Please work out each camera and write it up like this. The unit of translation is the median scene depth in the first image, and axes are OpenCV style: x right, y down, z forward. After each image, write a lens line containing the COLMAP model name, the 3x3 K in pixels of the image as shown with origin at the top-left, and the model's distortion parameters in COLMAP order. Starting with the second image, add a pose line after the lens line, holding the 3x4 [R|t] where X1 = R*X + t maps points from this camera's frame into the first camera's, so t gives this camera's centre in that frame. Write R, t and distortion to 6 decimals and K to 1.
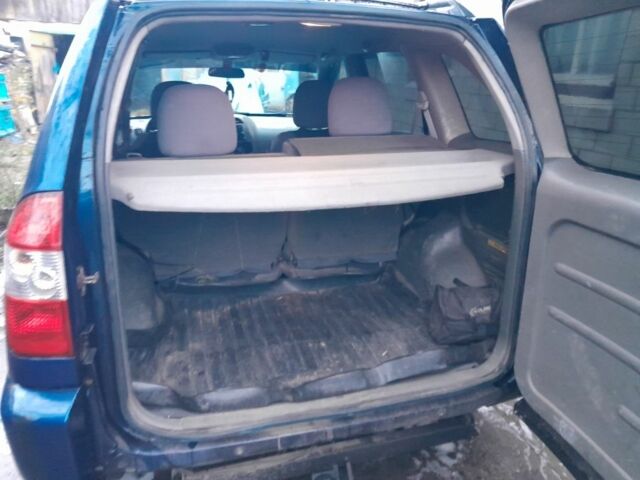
lens RADIAL K [[508.2, 0, 320.0], [0, 508.2, 240.0], [0, 0, 1]] dist [0.003410, -0.000462]
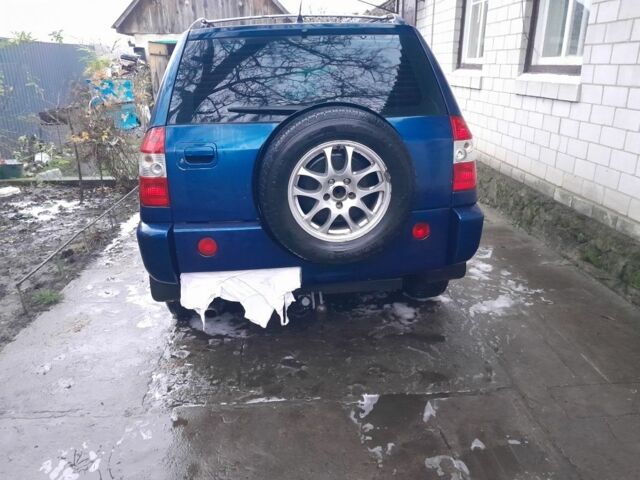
lens RADIAL K [[508.2, 0, 320.0], [0, 508.2, 240.0], [0, 0, 1]] dist [0.003410, -0.000462]
pose [[0.982212, 0.018587, -0.186851, 0.096422], [-0.017408, 0.999817, 0.007952, 0.064788], [0.186965, -0.004557, 0.982356, -0.175056]]
